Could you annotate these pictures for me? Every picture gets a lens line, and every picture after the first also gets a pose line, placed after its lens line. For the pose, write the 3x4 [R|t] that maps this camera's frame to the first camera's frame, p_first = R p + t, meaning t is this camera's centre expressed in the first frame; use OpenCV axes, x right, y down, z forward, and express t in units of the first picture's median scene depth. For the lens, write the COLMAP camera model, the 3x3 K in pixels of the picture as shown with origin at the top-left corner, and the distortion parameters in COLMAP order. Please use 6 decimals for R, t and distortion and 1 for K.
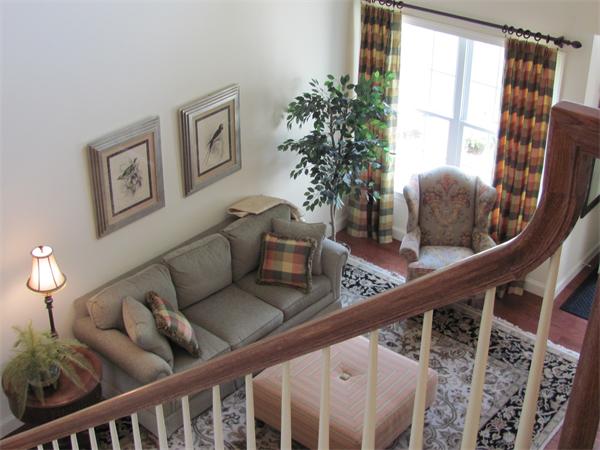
lens RADIAL K [[892.7, 0, 299.8], [0, 892.7, 191.2], [0, 0, 1]] dist [-0.155062, 0.063289]
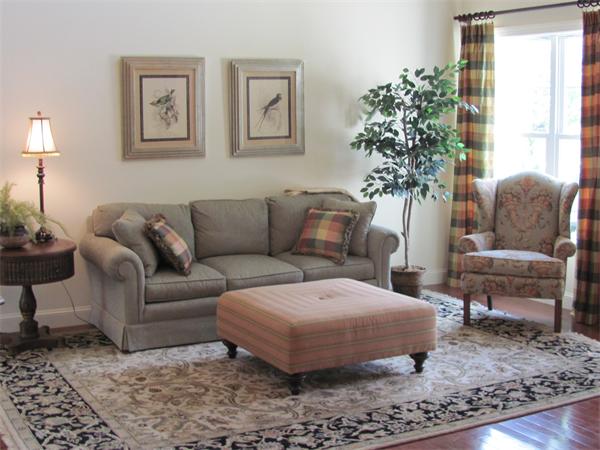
lens RADIAL K [[888.6, 0, 323.9], [0, 888.6, 225.8], [0, 0, 1]] dist [-0.185244, 0.058310]
pose [[0.937213, 0.033812, -0.347113, 0.290986], [-0.153803, 0.933348, -0.324355, 0.356434], [0.313011, 0.357377, 0.879947, 0.186287]]
